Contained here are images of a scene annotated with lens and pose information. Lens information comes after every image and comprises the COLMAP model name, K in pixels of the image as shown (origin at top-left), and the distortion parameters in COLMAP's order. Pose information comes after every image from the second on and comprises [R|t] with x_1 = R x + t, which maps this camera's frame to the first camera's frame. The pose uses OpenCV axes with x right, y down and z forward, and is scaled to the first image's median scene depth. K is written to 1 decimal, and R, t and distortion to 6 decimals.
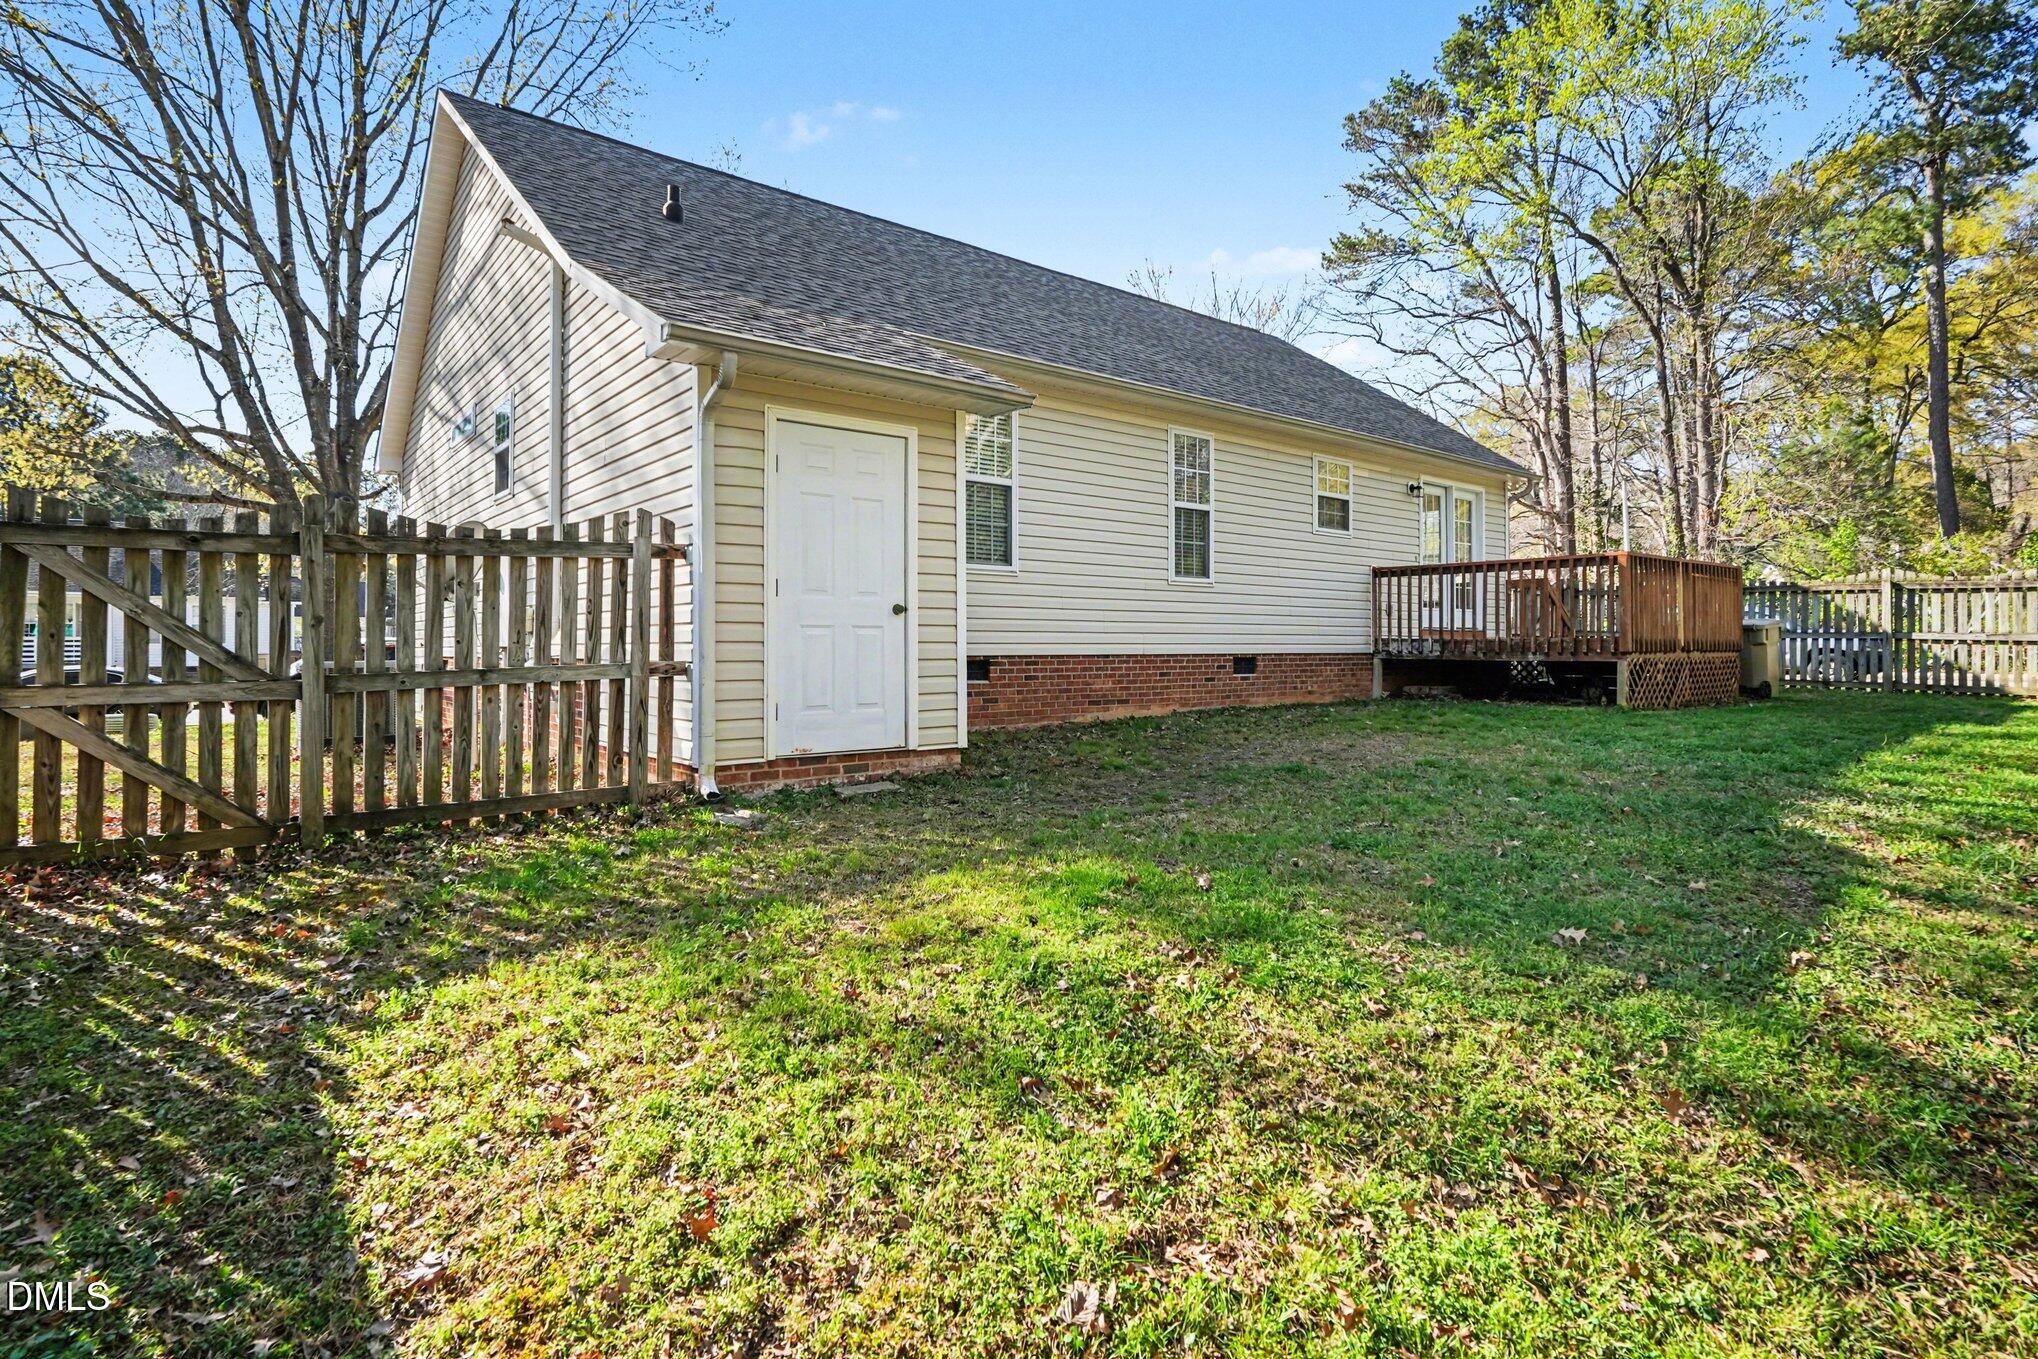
lens RADIAL K [[1069.0, 0, 1023.4], [0, 1069.0, 664.4], [0, 0, 1]] dist [-0.005764, -0.000208]
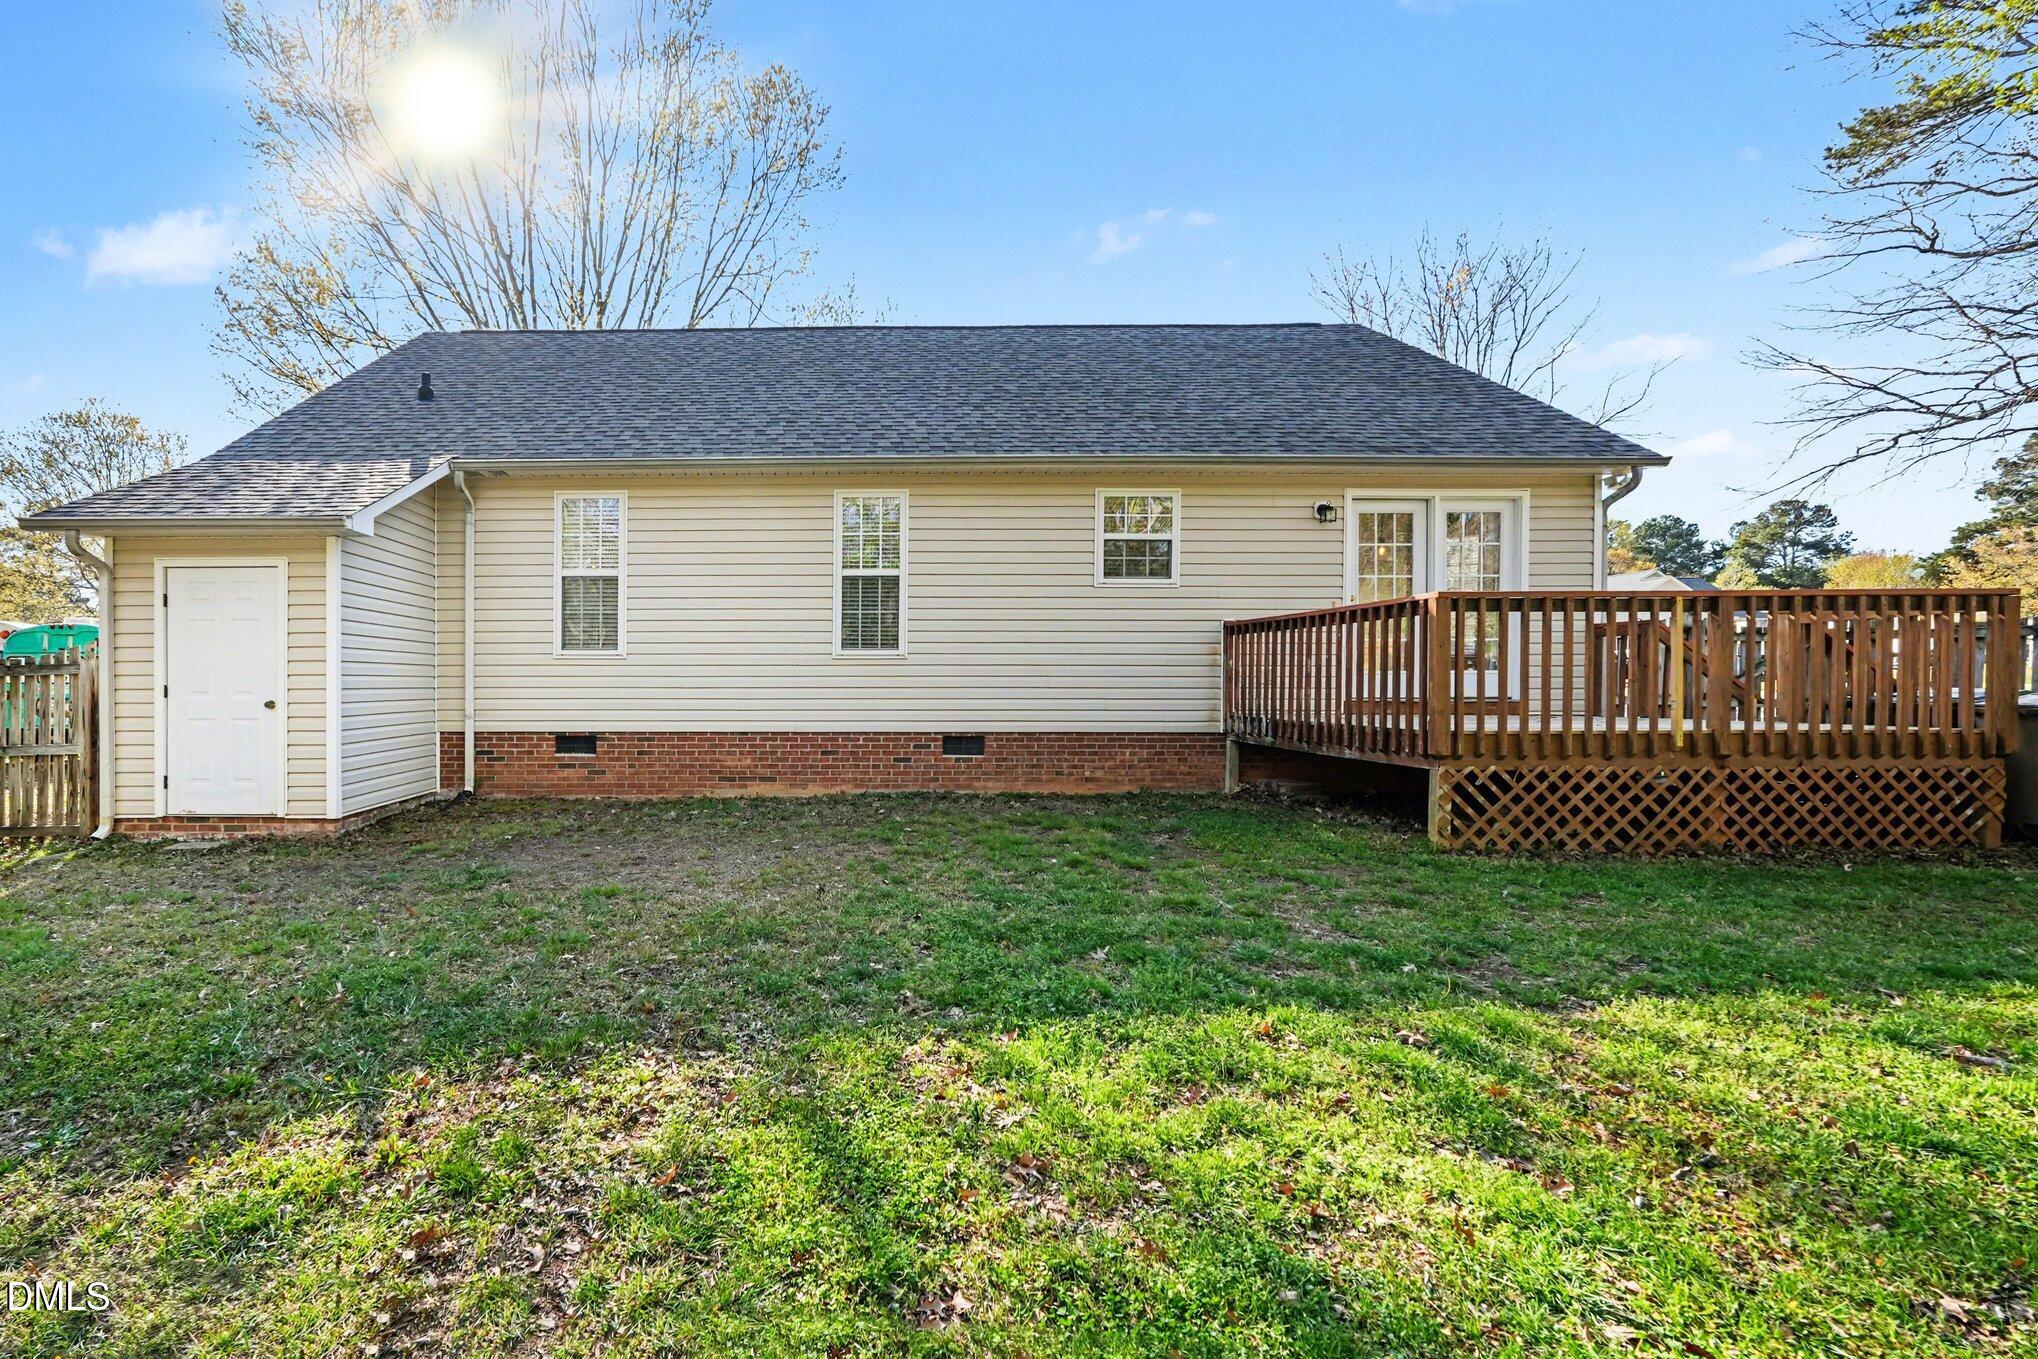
lens RADIAL K [[959.2, 0, 1020.8], [0, 959.2, 683.2], [0, 0, 1]] dist [-0.008865, 0.001628]
pose [[0.758918, 0.009540, -0.651117, 0.779032], [-0.011586, 0.999932, 0.001145, -0.053350], [0.651083, 0.006675, 0.758977, 0.441078]]
